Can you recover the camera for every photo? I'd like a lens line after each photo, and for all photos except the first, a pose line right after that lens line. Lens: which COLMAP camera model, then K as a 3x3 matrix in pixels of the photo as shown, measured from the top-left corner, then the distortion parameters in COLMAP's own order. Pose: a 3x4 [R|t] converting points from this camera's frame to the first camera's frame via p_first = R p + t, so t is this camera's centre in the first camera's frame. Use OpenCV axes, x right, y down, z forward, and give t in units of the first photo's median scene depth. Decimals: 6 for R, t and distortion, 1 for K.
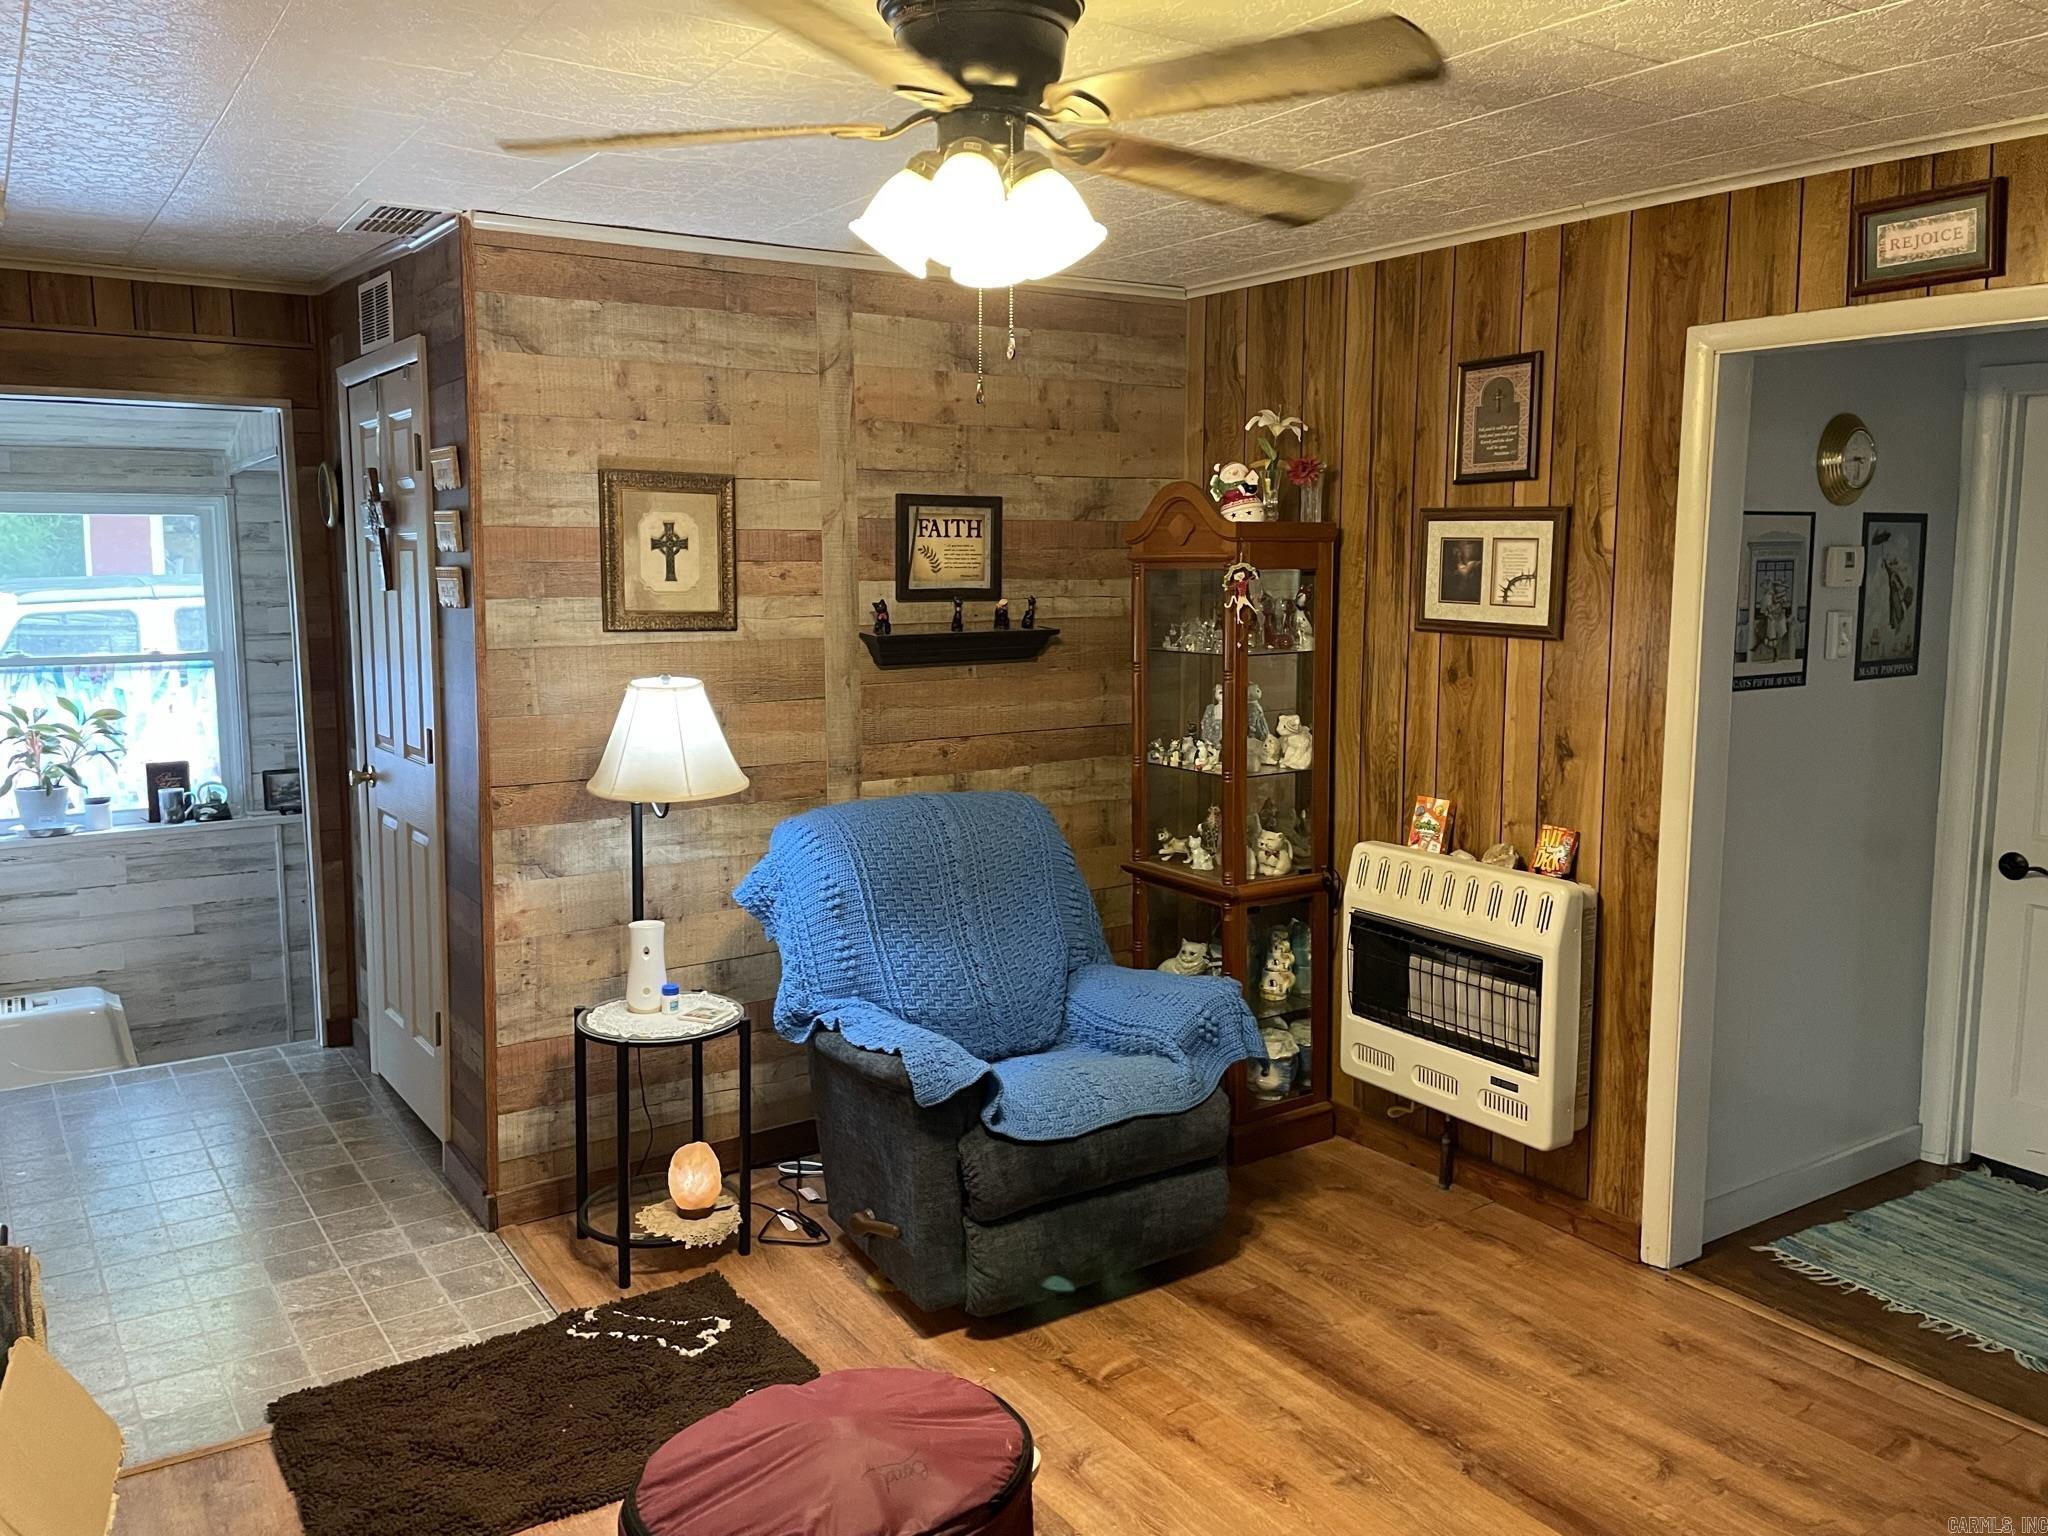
lens RADIAL K [[1548.2, 0, 1017.9], [0, 1548.2, 737.1], [0, 0, 1]] dist [0.109632, -0.129577]
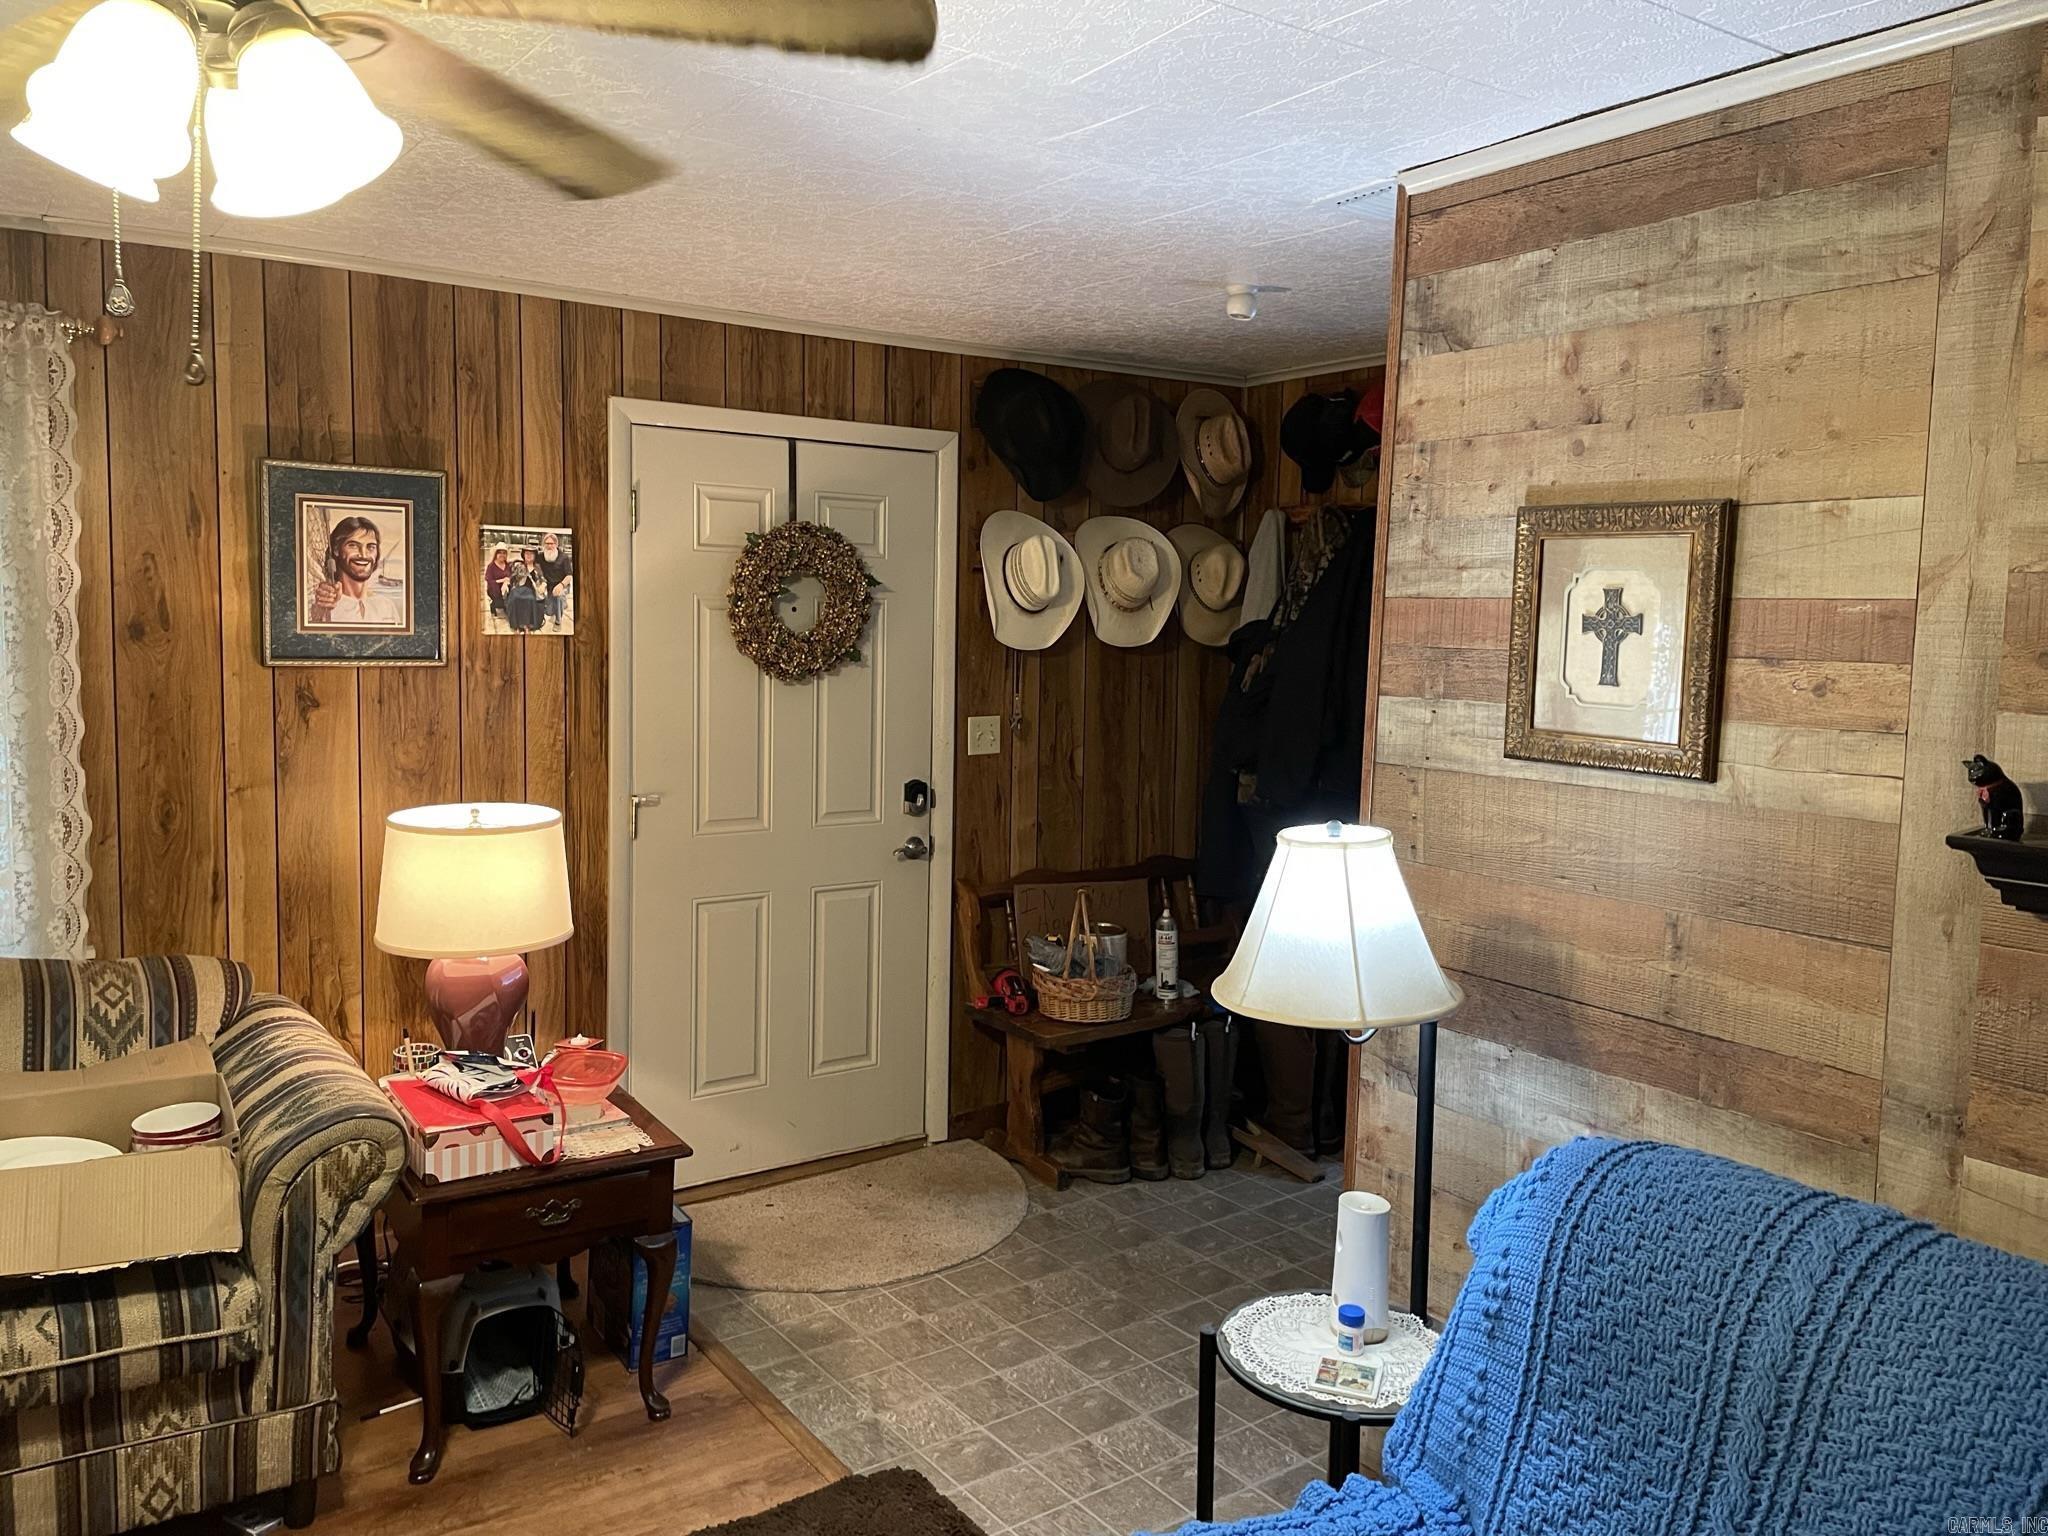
lens RADIAL K [[1548.2, 0, 1017.9], [0, 1548.2, 737.1], [0, 0, 1]] dist [0.109632, -0.129577]
pose [[0.033050, 0.081077, -0.996160, 0.373493], [-0.144326, 0.986645, 0.075515, -0.094862], [0.988978, 0.141276, 0.044310, 0.763764]]
